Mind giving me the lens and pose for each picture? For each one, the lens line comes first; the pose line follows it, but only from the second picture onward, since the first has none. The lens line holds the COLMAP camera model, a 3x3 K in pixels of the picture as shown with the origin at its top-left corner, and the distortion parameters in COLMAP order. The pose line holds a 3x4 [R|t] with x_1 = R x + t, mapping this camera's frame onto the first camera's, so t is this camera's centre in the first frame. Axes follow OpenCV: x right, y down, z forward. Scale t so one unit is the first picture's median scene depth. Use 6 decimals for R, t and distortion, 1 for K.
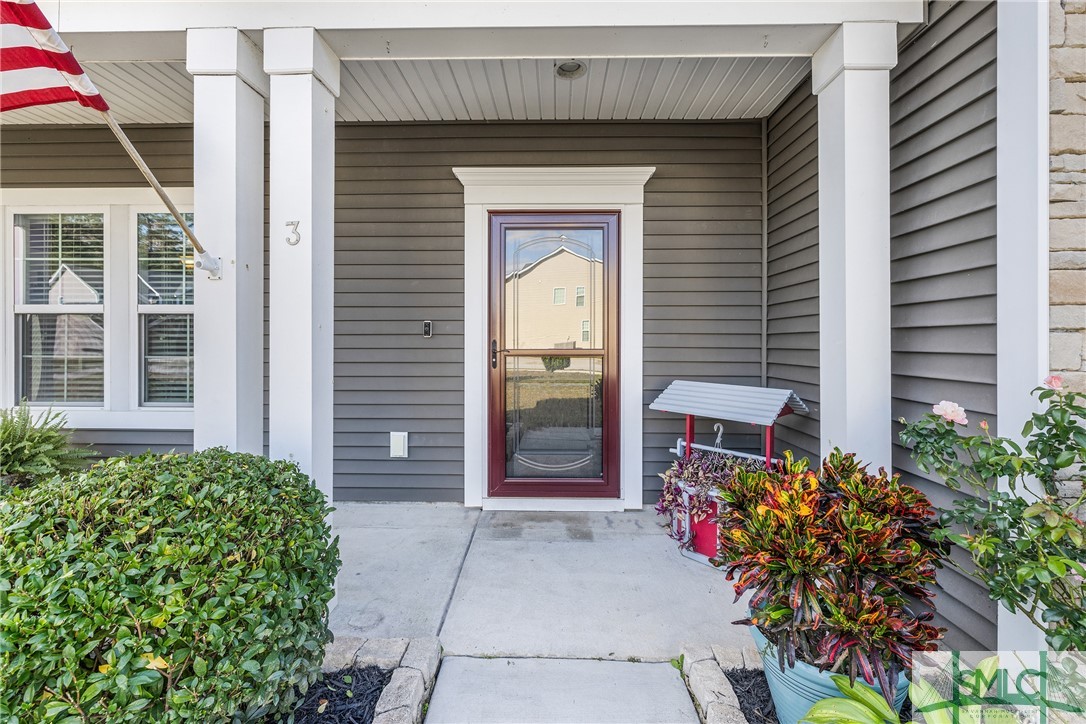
lens RADIAL K [[462.5, 0, 546.5], [0, 462.5, 342.6], [0, 0, 1]] dist [-0.001338, 0.000535]
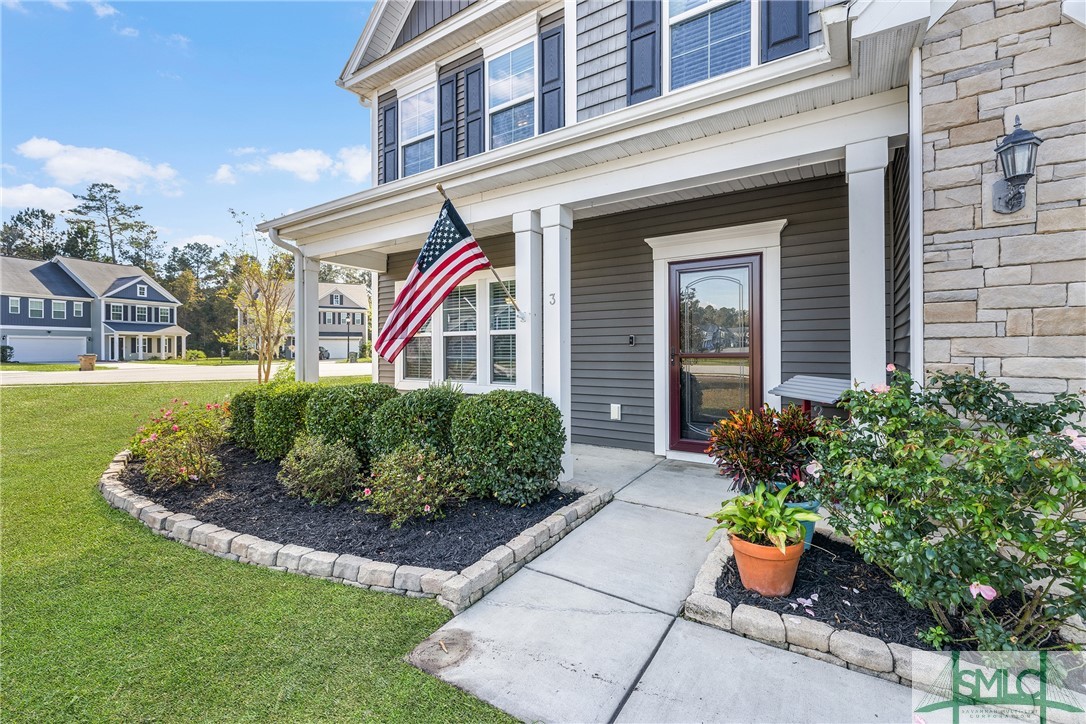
lens RADIAL K [[462.5, 0, 546.5], [0, 462.5, 342.6], [0, 0, 1]] dist [-0.001338, 0.000535]
pose [[0.842842, -0.014363, -0.537969, 0.448050], [0.005929, 0.999831, -0.017404, 0.004729], [0.538128, 0.011479, 0.842785, -0.636588]]
